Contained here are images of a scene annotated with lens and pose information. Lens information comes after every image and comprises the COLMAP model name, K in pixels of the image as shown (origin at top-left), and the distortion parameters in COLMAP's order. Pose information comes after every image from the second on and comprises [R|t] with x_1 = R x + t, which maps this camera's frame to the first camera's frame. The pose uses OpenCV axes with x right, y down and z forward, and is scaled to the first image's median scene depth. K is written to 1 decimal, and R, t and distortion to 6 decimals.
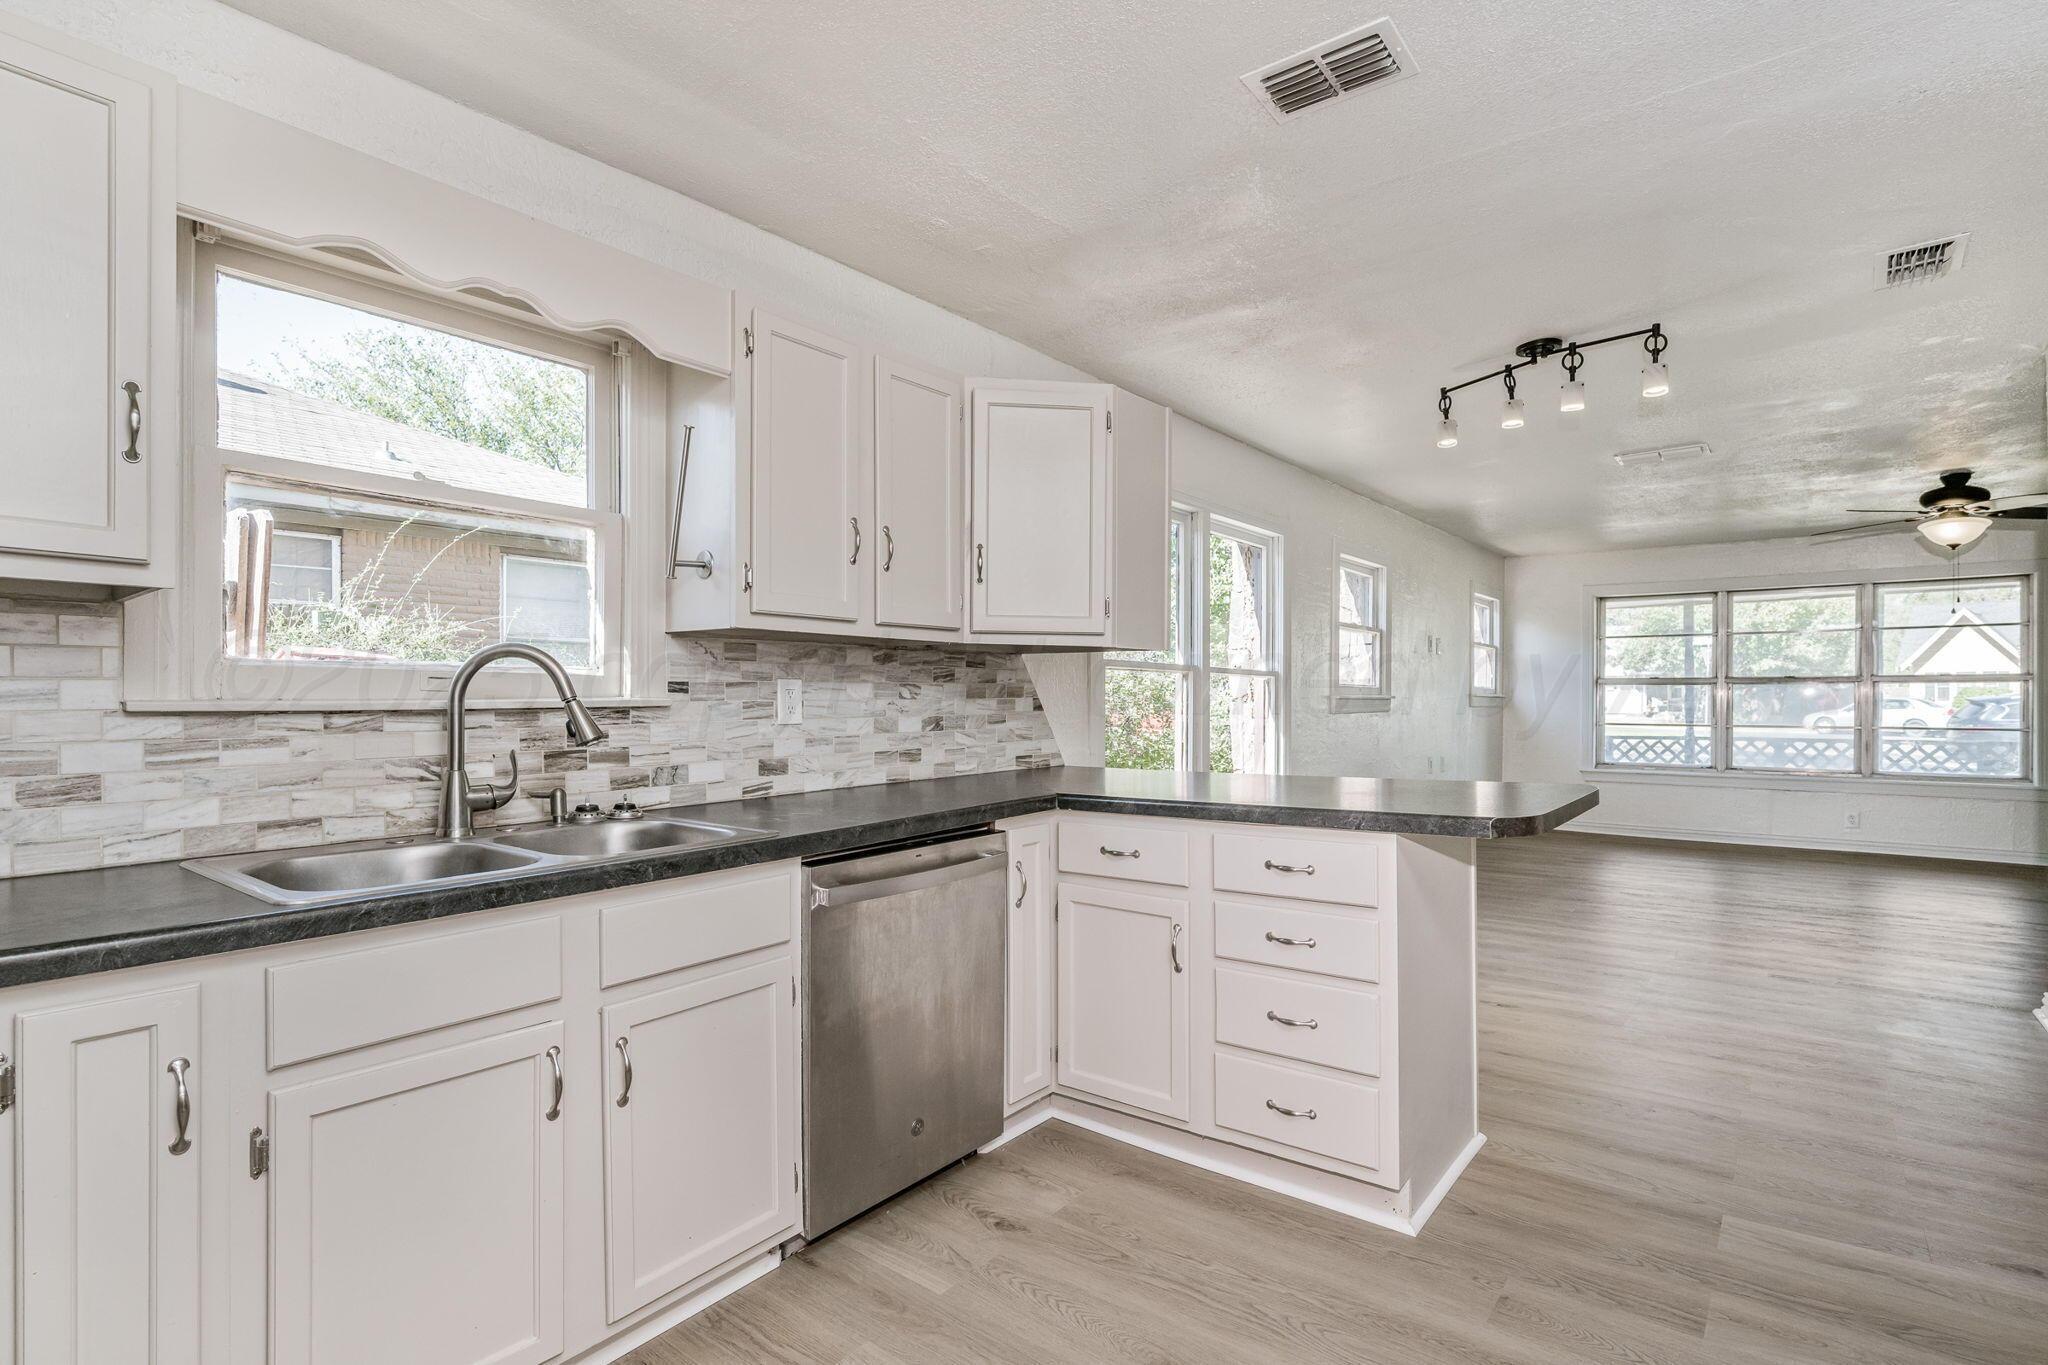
lens RADIAL K [[991.9, 0, 1023.2], [0, 991.9, 689.3], [0, 0, 1]] dist [-0.000093, -0.000014]
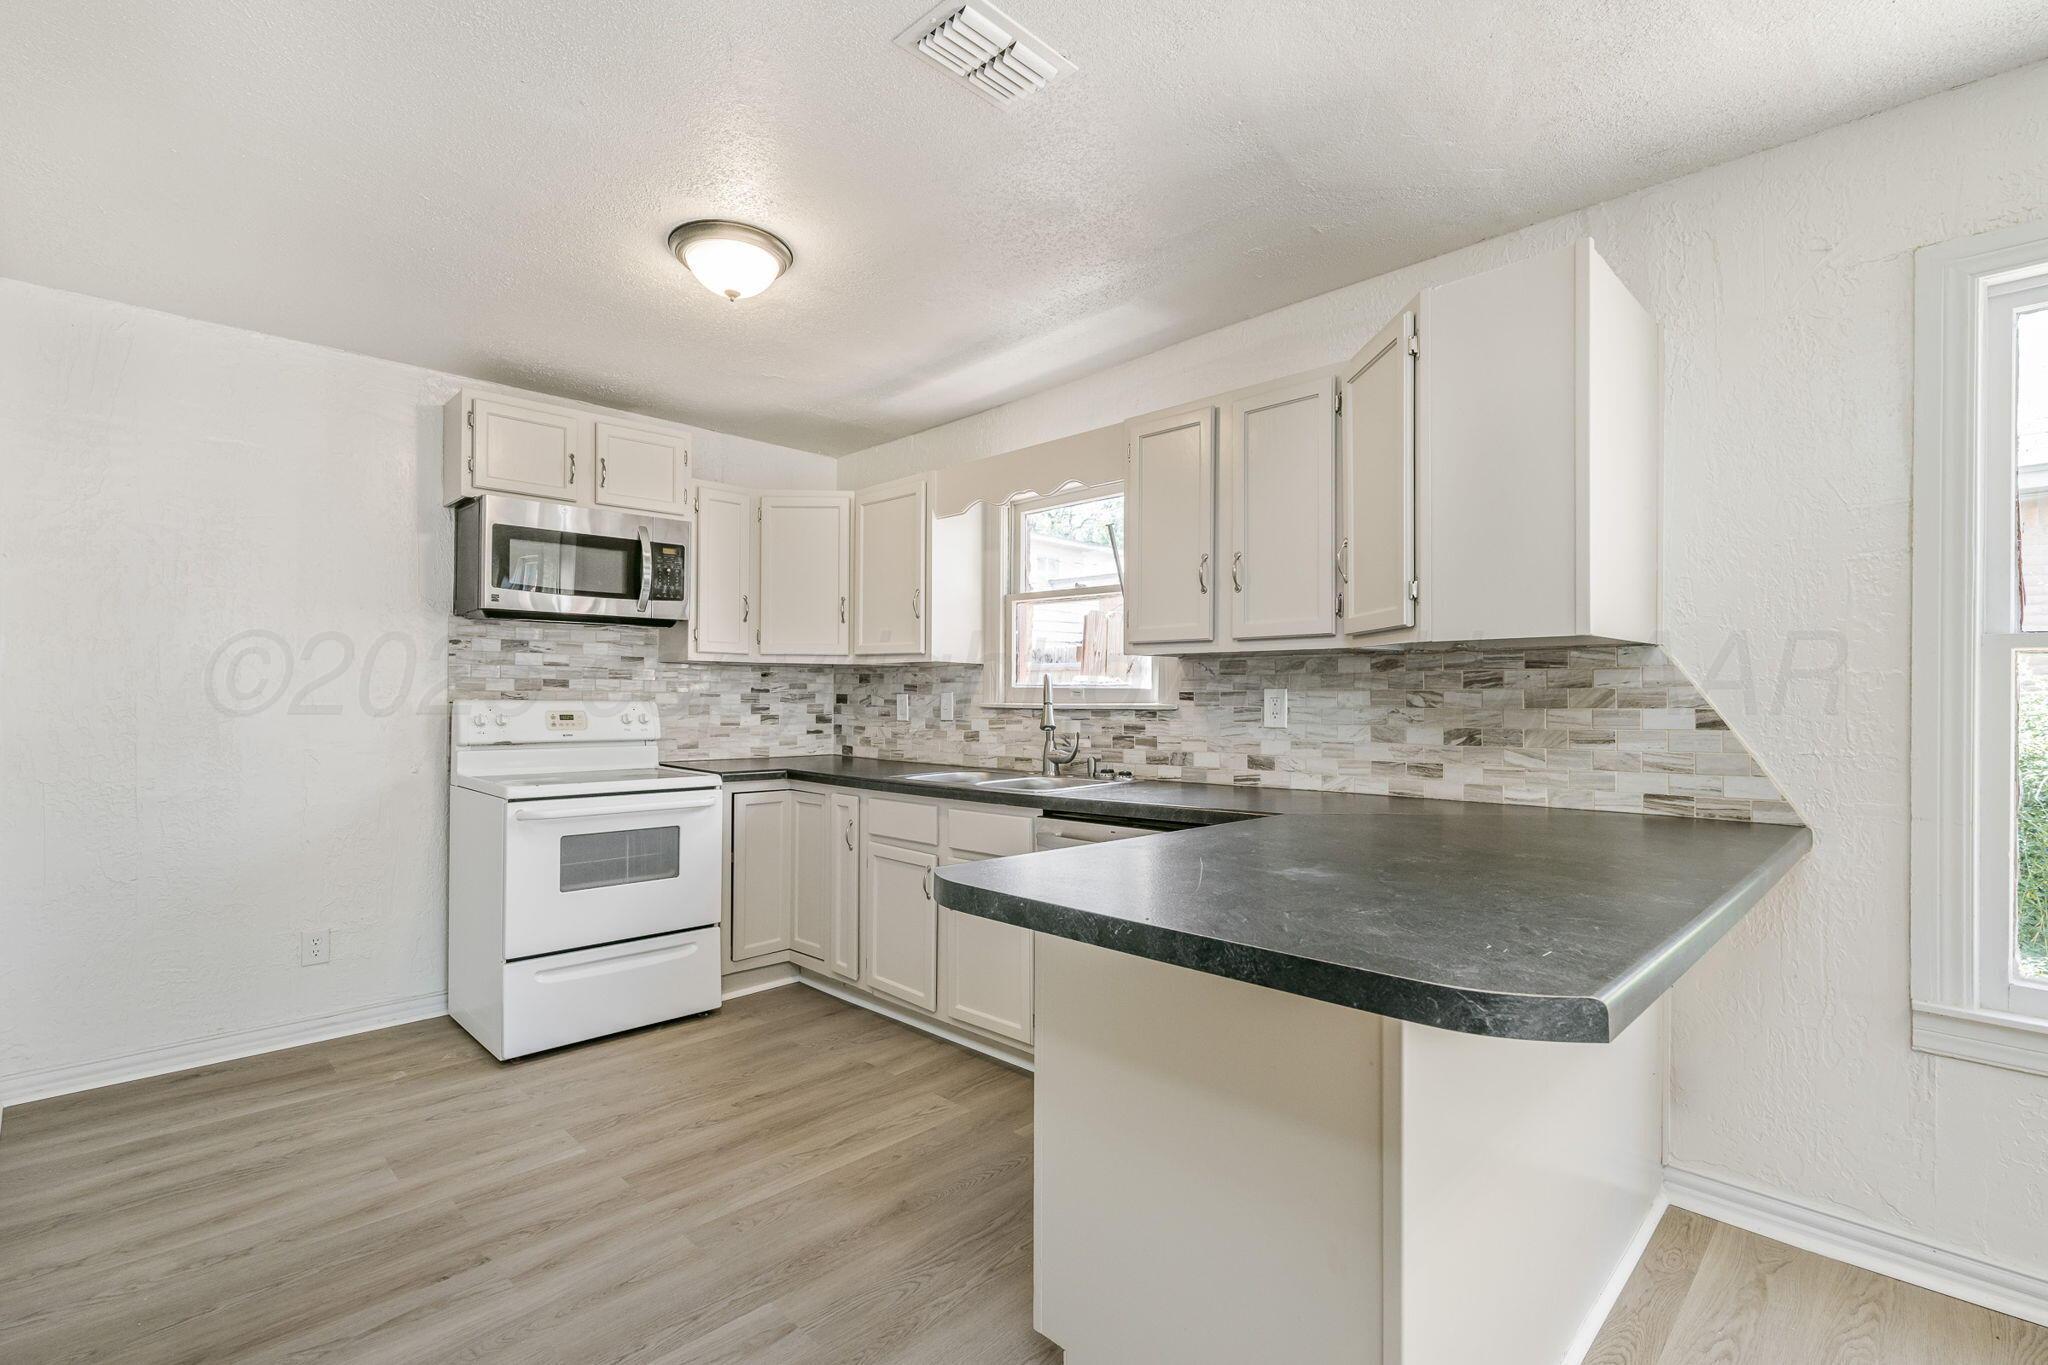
lens RADIAL K [[926.5, 0, 1022.5], [0, 926.5, 686.9], [0, 0, 1]] dist [-0.002640, -0.000209]
pose [[-0.128810, -0.014488, -0.991563, 0.876686], [0.001613, 0.999889, -0.014820, 0.003225], [0.991668, -0.003509, -0.128772, 0.846315]]
